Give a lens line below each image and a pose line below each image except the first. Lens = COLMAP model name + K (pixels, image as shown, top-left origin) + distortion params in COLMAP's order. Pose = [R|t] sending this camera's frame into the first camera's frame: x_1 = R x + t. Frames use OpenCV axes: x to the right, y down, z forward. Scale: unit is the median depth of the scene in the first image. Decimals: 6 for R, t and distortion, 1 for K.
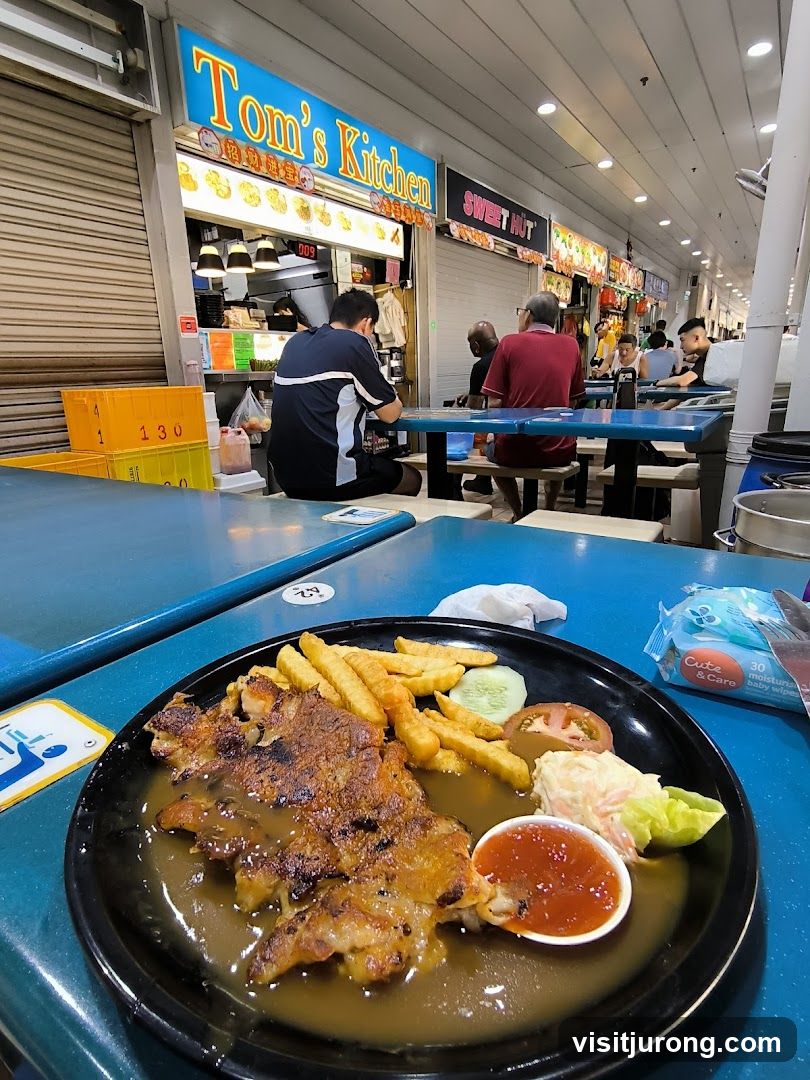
lens RADIAL K [[574.0, 0, 405.0], [0, 574.0, 540.0], [0, 0, 1]] dist [-0.006529, -0.001740]
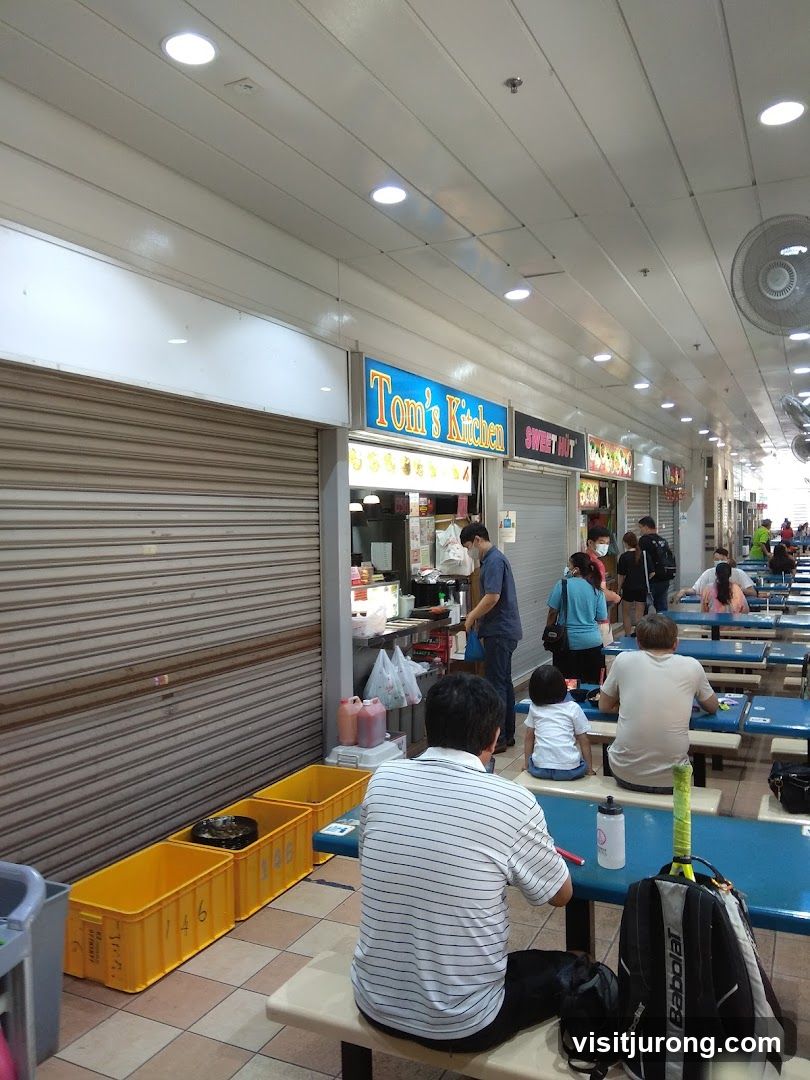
lens RADIAL K [[834.4, 0, 405.0], [0, 834.4, 540.0], [0, 0, 1]] dist [-0.002127, -0.011492]
pose [[0.992682, 0.013913, 0.119955, -0.311941], [0.019665, 0.961457, -0.274250, -0.036327], [-0.119147, 0.274602, 0.954147, -0.339014]]
